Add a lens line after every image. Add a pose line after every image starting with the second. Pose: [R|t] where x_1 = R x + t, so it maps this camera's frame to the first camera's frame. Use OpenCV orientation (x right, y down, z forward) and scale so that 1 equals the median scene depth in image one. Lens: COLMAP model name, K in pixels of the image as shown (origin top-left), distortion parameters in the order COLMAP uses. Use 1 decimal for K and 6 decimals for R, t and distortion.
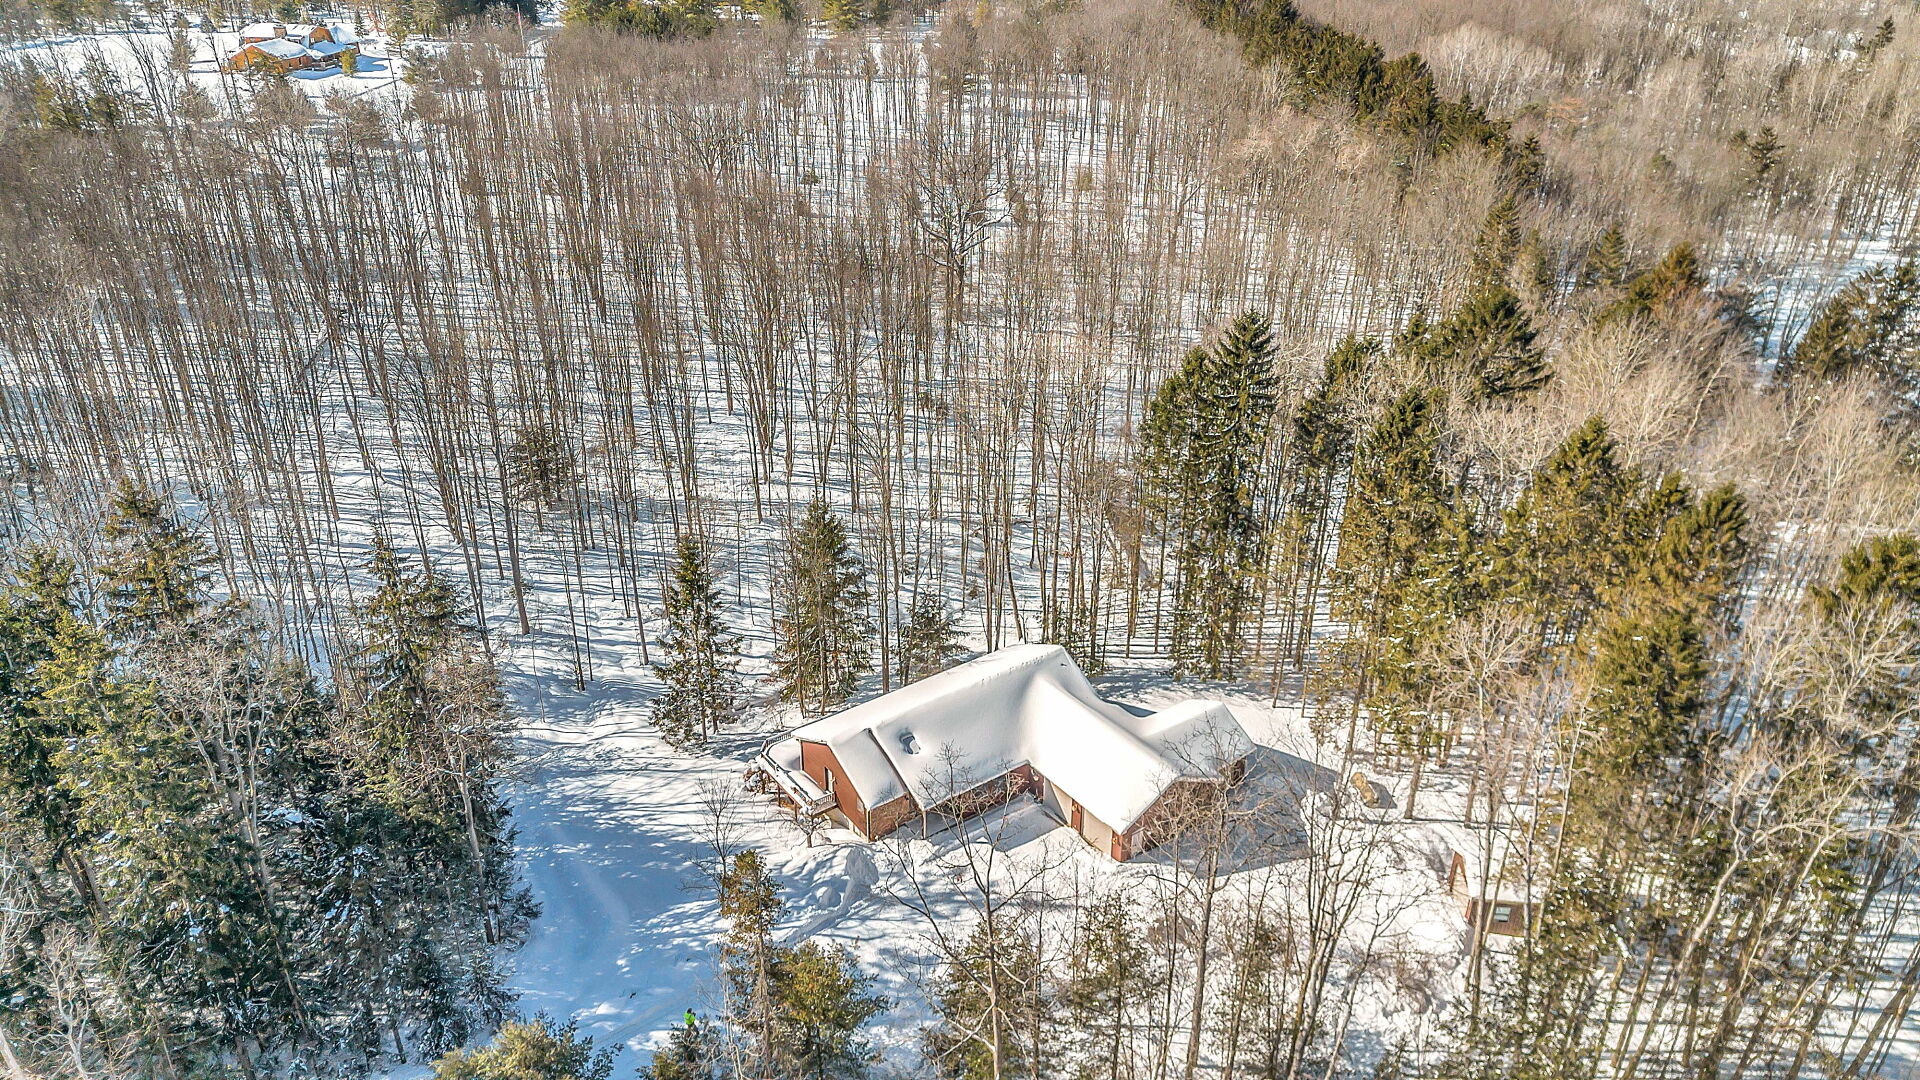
lens RADIAL K [[1371.2, 0, 963.6], [0, 1371.2, 520.7], [0, 0, 1]] dist [0.076167, -0.072107]
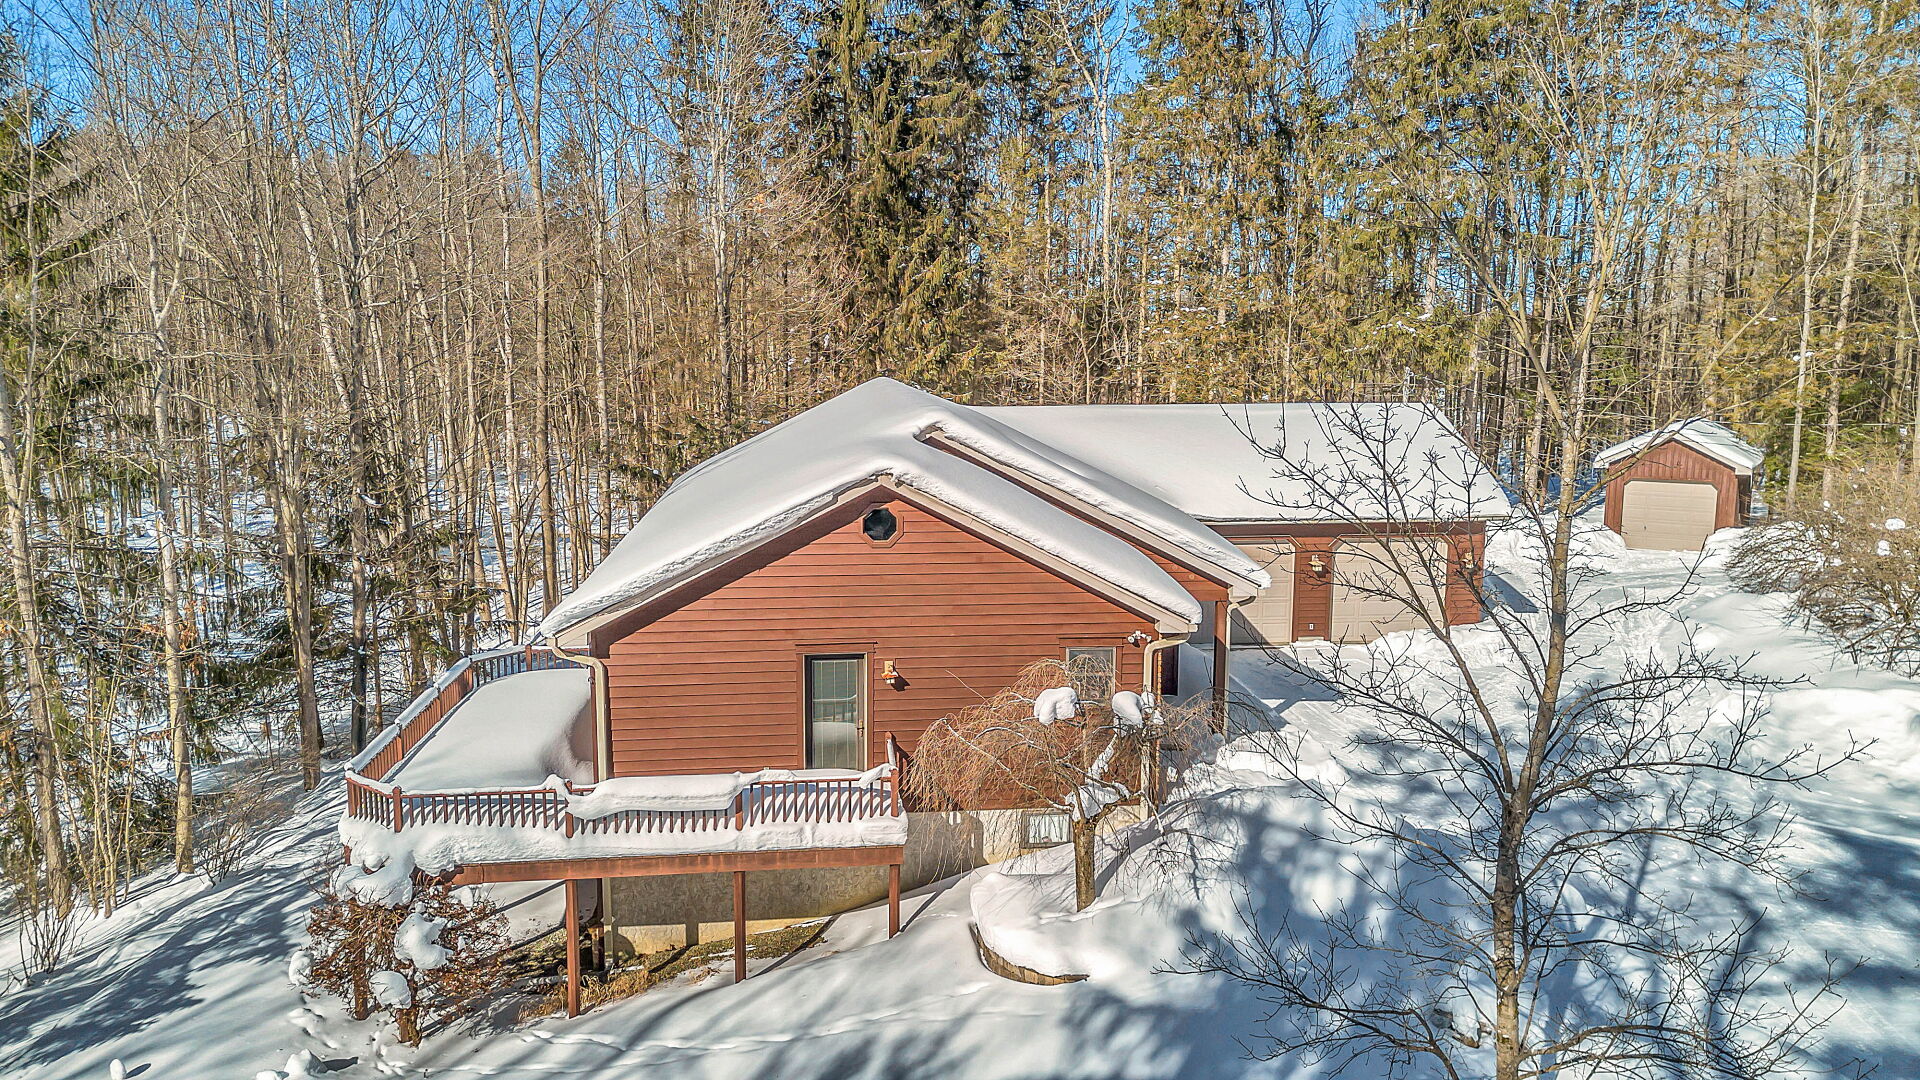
lens RADIAL K [[1371.2, 0, 960.1], [0, 1371.2, 536.6], [0, 0, 1]] dist [0.076167, -0.072107]
pose [[0.554320, -0.144173, 0.819721, -0.260060], [0.388267, 0.915944, -0.101461, 0.185975], [-0.736191, 0.374513, 0.563704, 0.787698]]
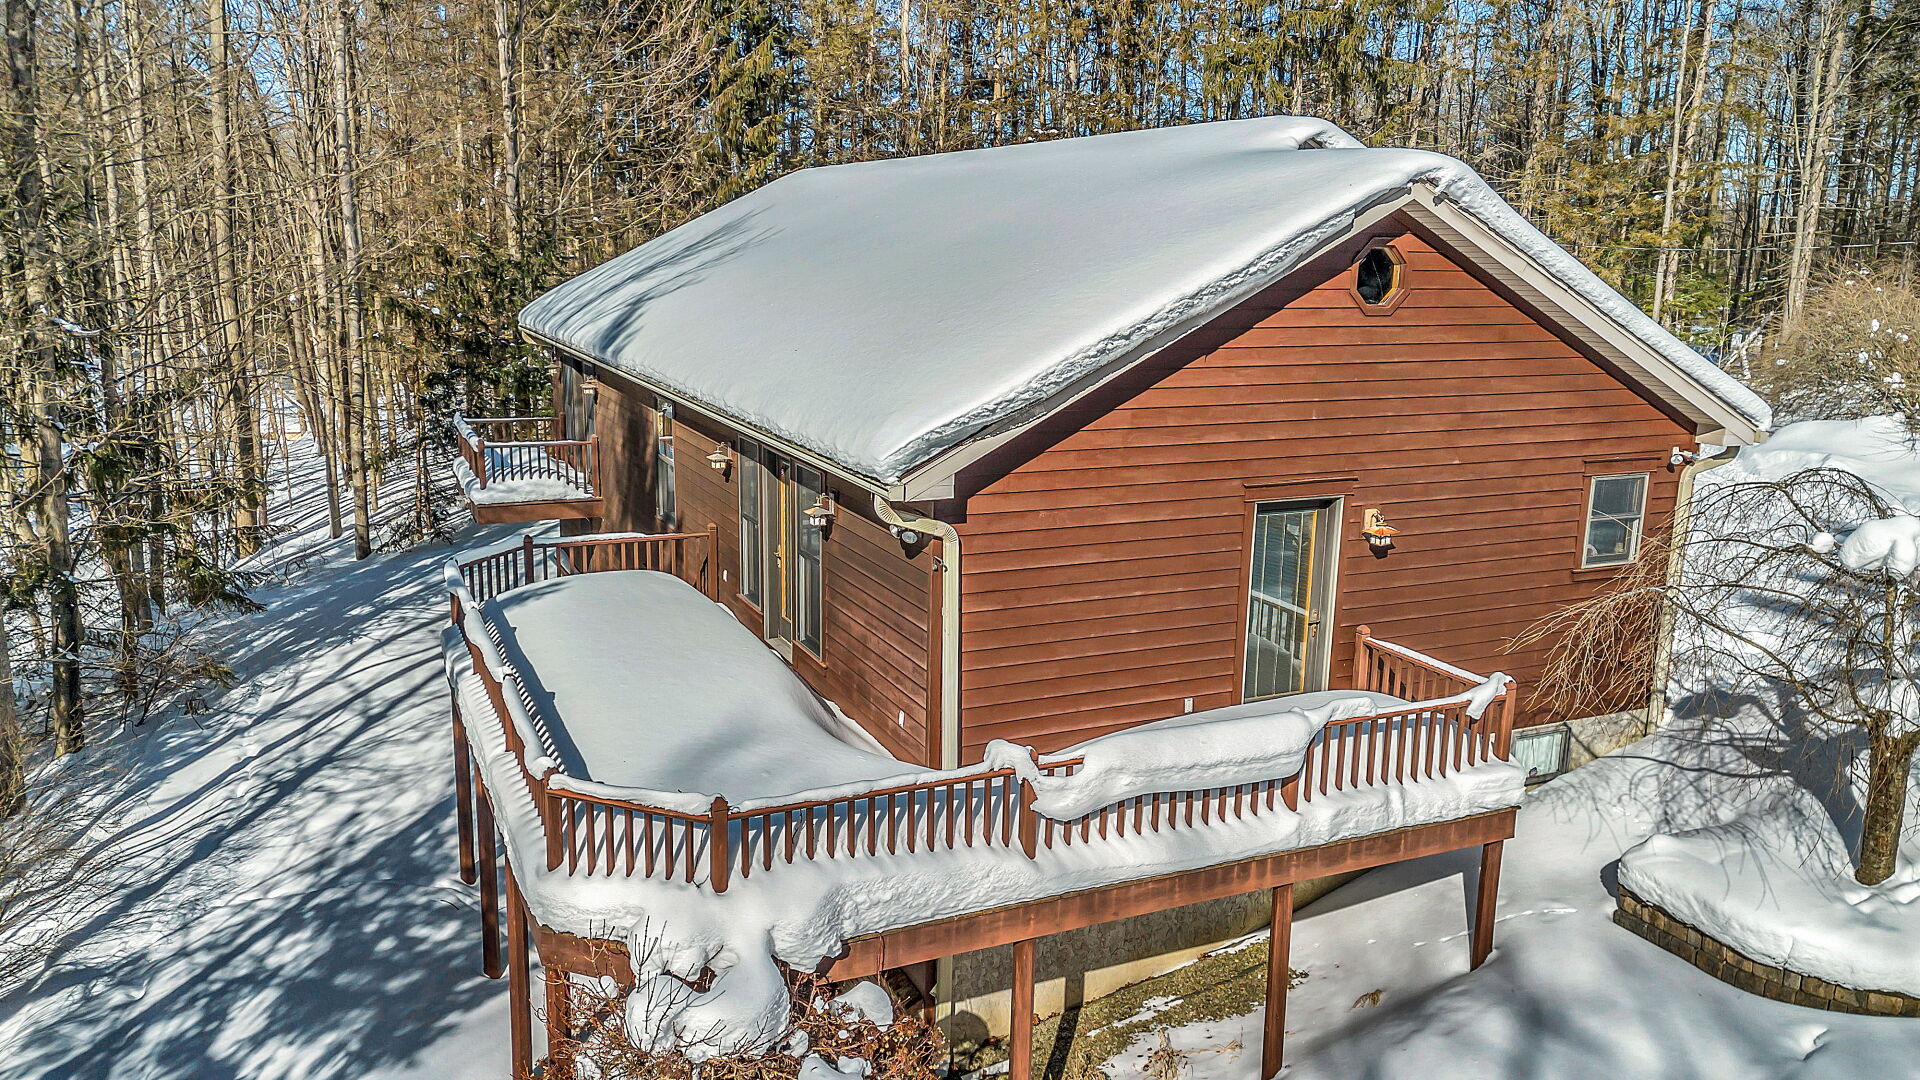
lens RADIAL K [[1371.2, 0, 962.7], [0, 1371.2, 543.9], [0, 0, 1]] dist [0.076167, -0.072107]
pose [[0.263427, -0.215630, 0.940271, -0.226643], [0.430836, 0.898388, 0.085322, 0.152230], [-0.863126, 0.382627, 0.329561, 0.918007]]
